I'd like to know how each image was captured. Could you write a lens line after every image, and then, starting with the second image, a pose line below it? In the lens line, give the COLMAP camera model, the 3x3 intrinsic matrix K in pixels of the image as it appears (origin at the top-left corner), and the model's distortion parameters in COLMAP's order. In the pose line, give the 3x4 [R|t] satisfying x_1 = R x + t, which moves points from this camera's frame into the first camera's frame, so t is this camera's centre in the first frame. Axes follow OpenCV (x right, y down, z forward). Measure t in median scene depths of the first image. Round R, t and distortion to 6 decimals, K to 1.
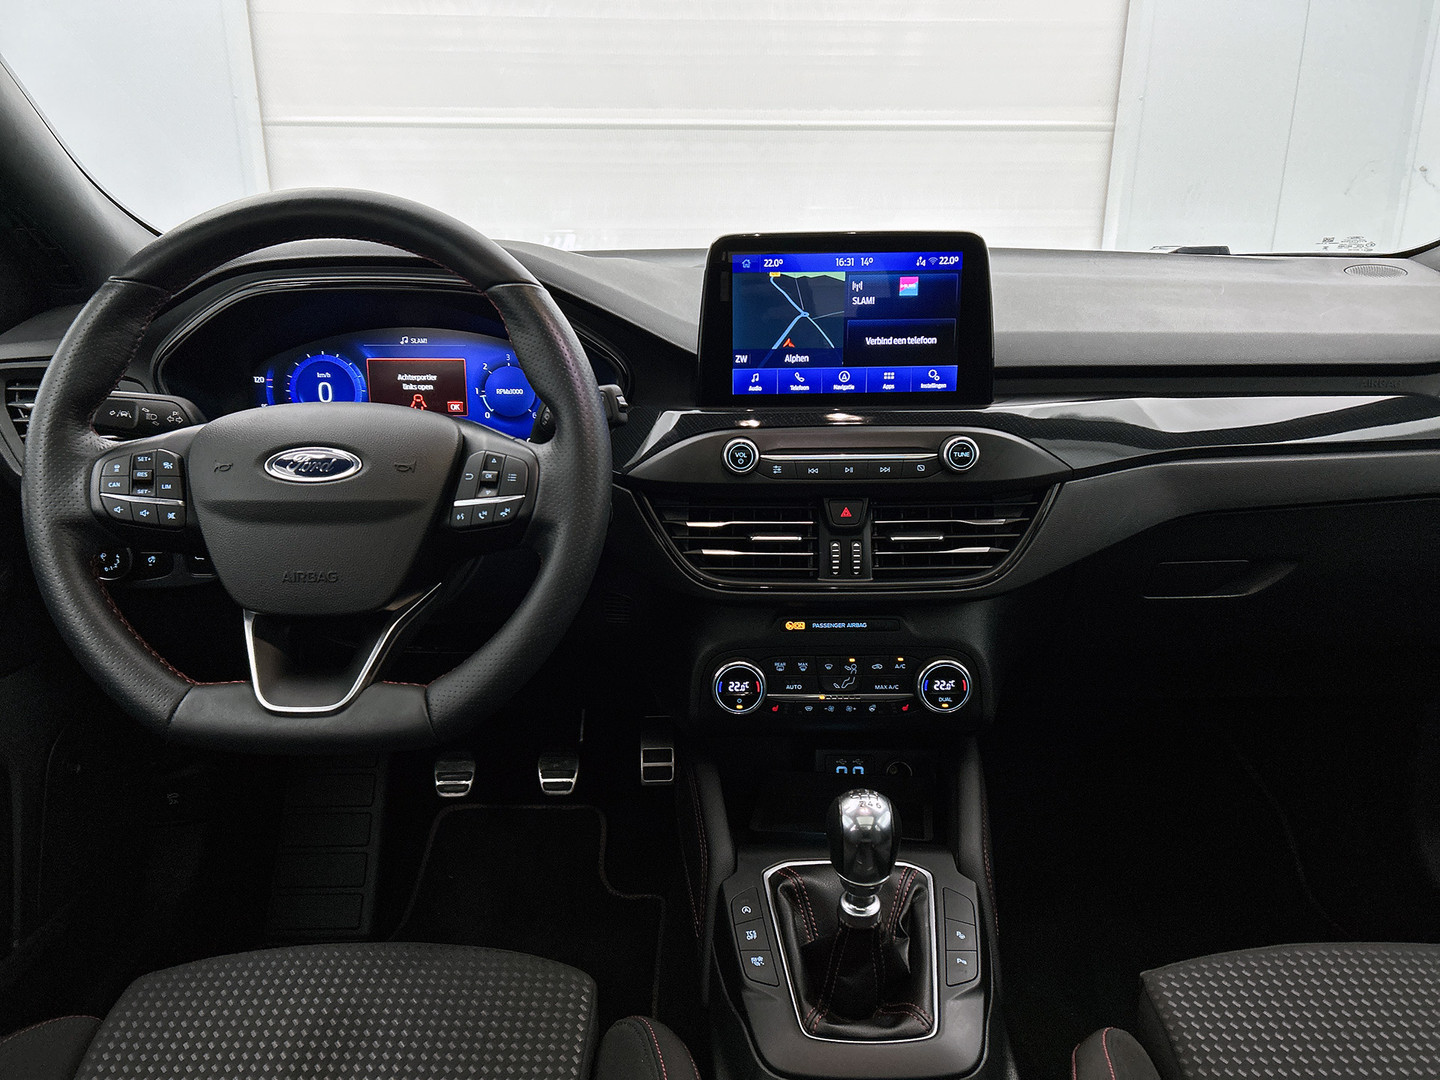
lens RADIAL K [[1077.5, 0, 721.9], [0, 1077.5, 540.7], [0, 0, 1]] dist [-0.008522, -0.007881]
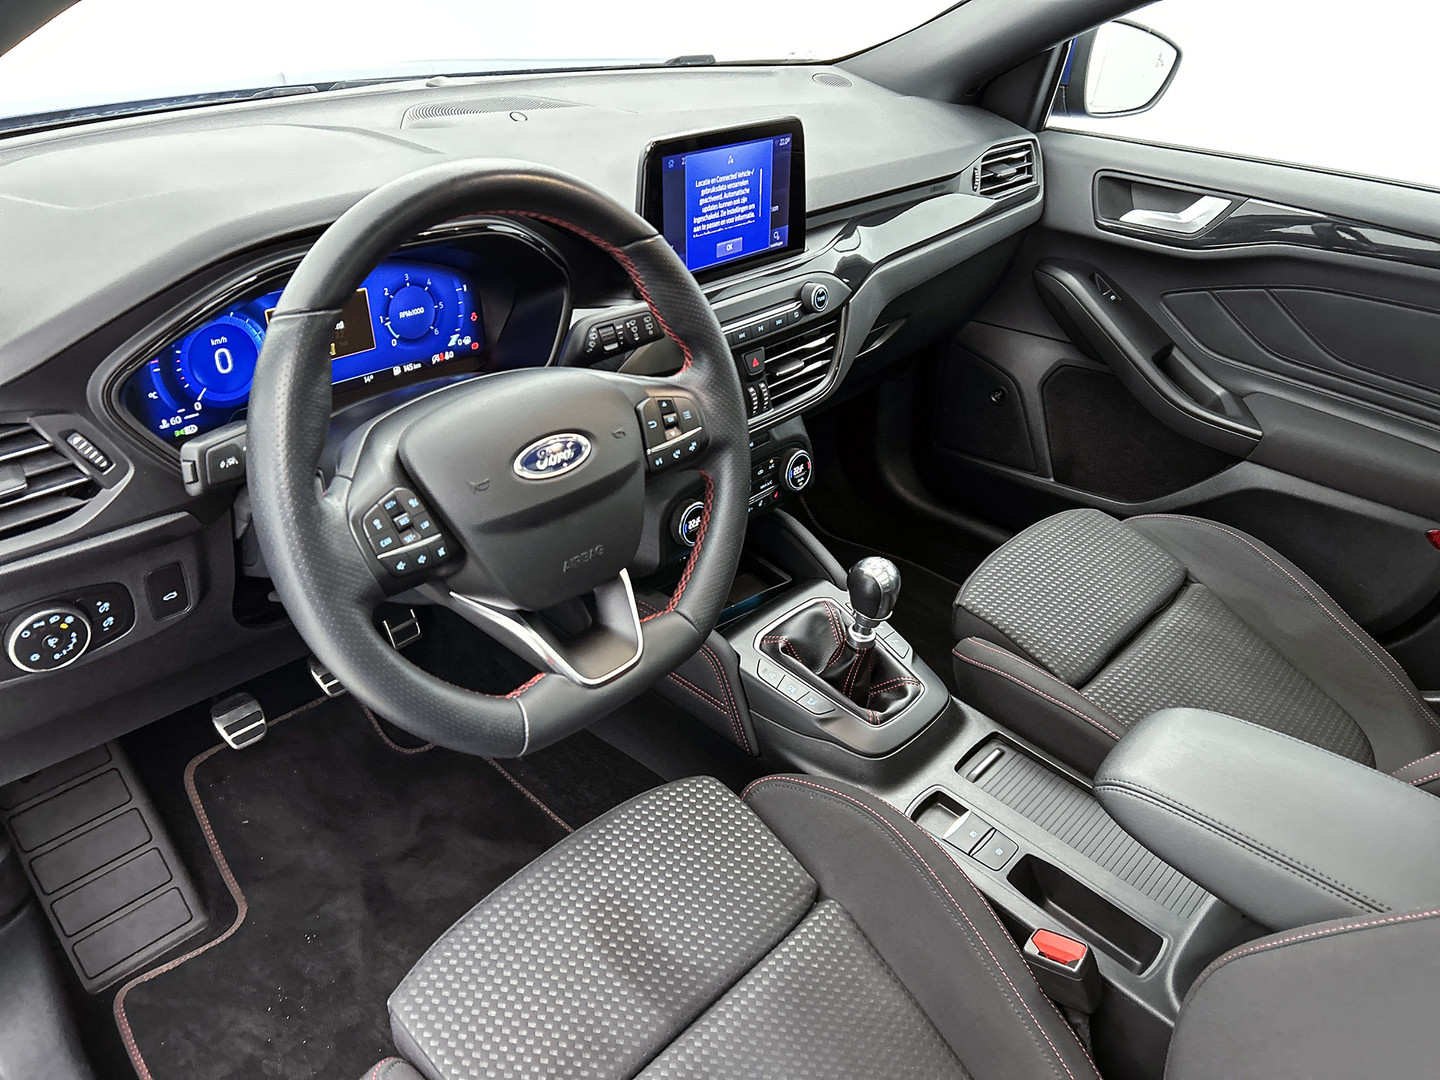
lens RADIAL K [[1077.5, 0, 725.0], [0, 1077.5, 542.8], [0, 0, 1]] dist [-0.008522, -0.007881]
pose [[0.678074, -0.347629, 0.647587, -0.750295], [0.157550, 0.929344, 0.333911, -0.241681], [-0.717909, -0.124389, 0.684934, 0.140745]]
